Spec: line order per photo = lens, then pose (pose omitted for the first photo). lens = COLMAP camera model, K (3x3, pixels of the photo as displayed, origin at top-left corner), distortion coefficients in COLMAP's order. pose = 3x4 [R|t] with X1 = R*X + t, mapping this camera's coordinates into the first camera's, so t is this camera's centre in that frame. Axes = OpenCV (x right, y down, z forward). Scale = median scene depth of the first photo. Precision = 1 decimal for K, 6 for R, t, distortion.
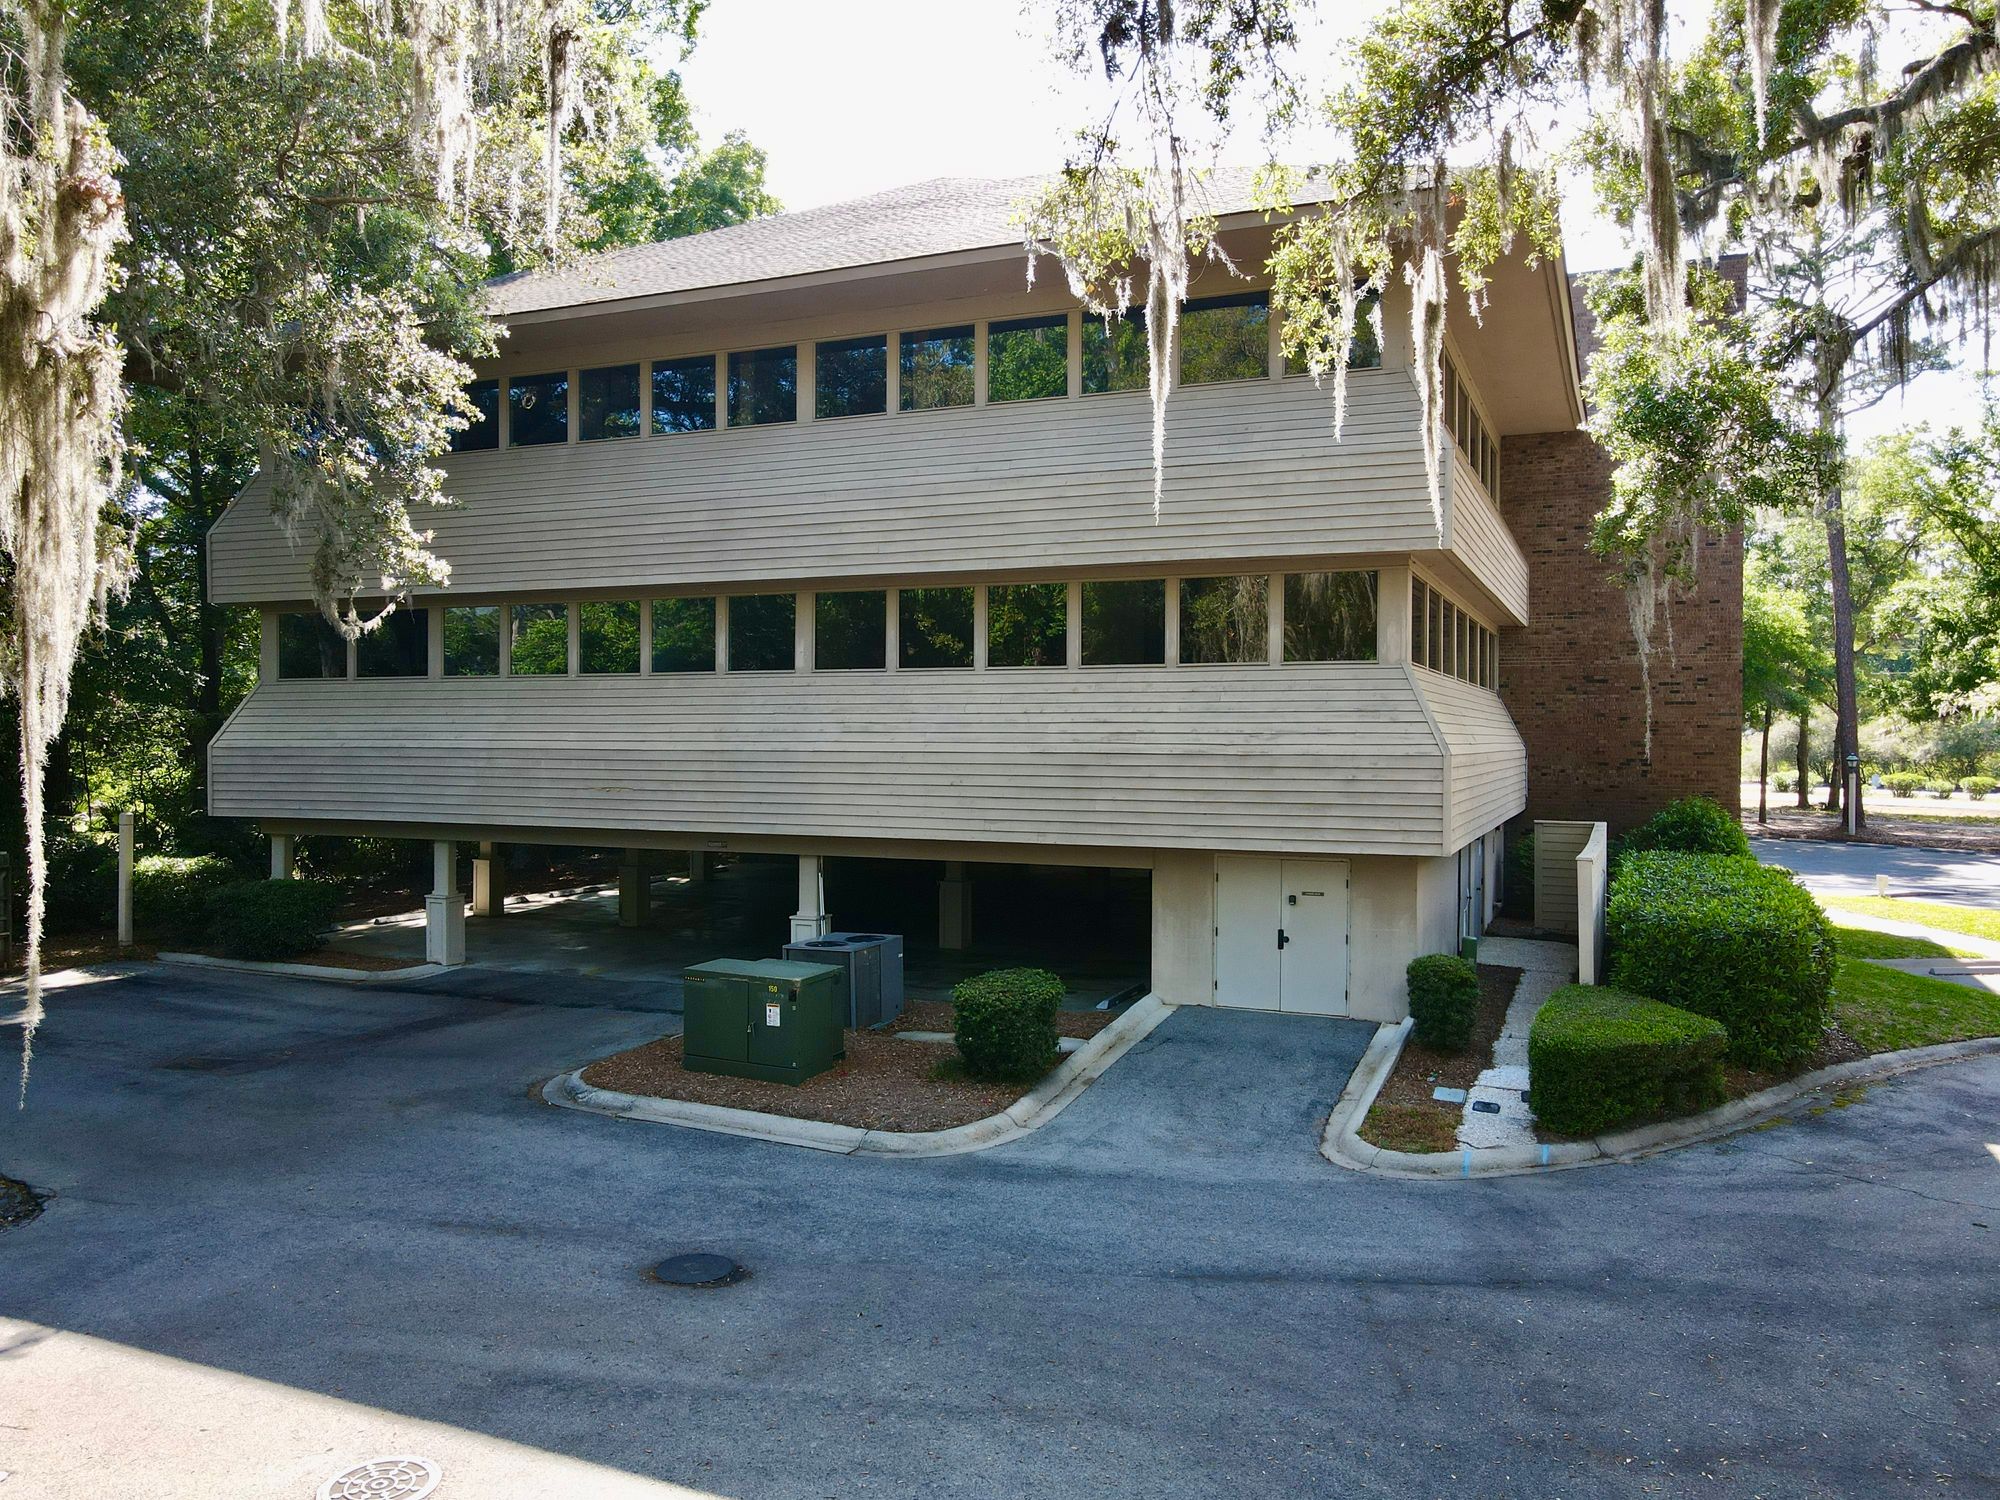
lens RADIAL K [[1484.6, 0, 1003.6], [0, 1484.6, 738.1], [0, 0, 1]] dist [0.018037, -0.001717]
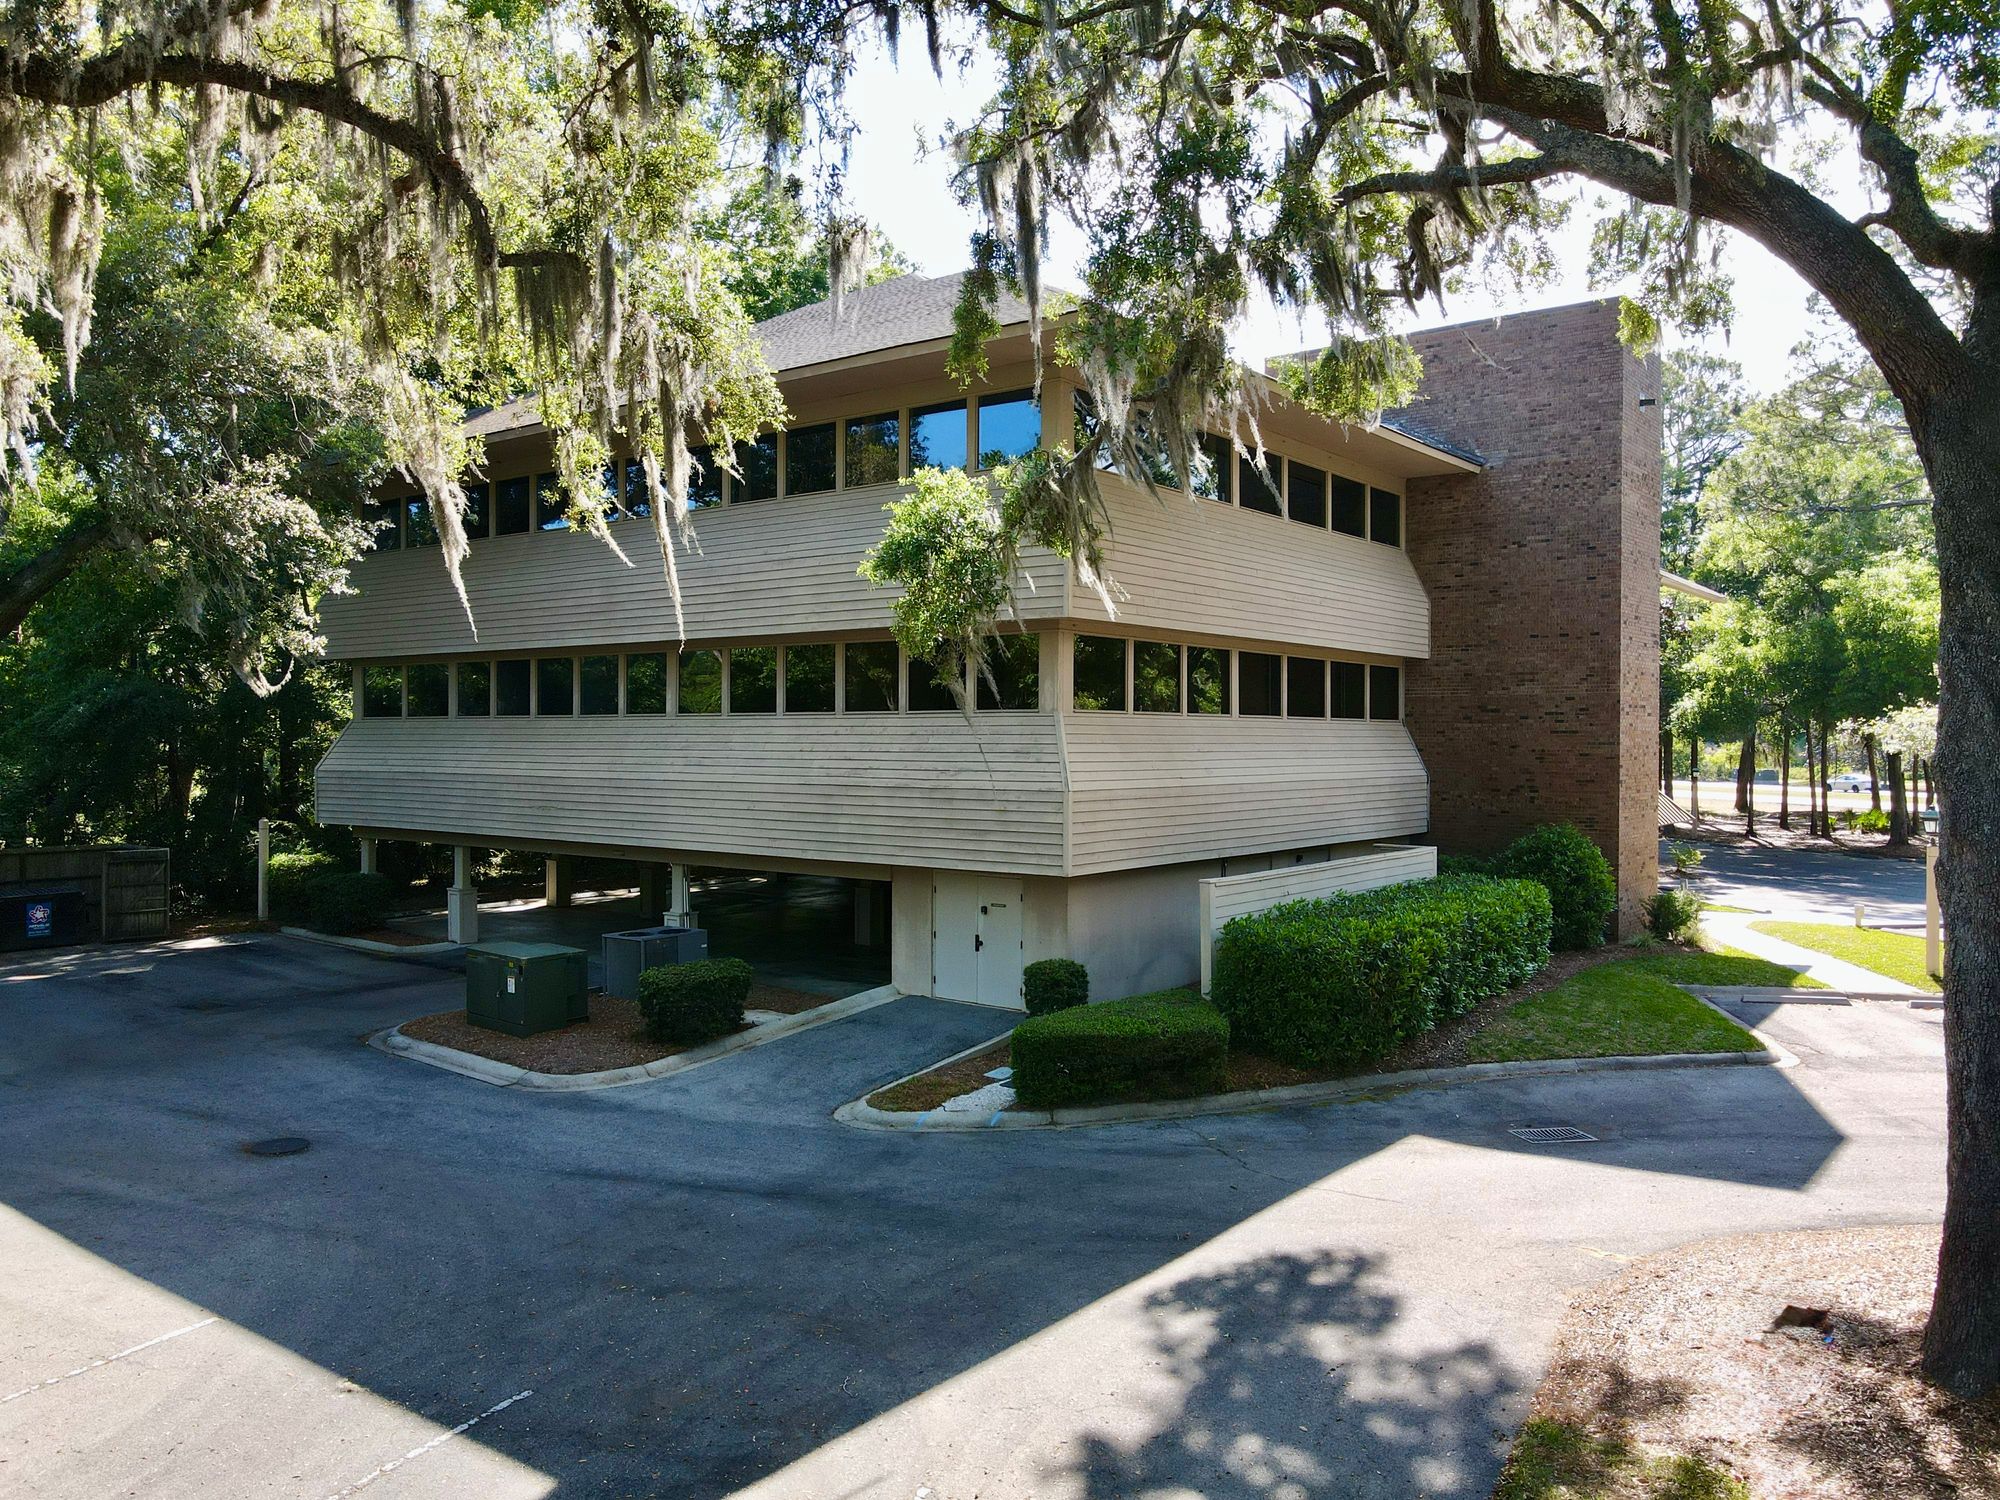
lens RADIAL K [[1484.6, 0, 994.2], [0, 1484.6, 738.1], [0, 0, 1]] dist [0.018037, -0.001717]
pose [[0.967628, -0.000522, -0.252381, 0.655406], [-0.000041, 0.999998, -0.002227, -0.034212], [0.252381, 0.002165, 0.967625, -0.194714]]
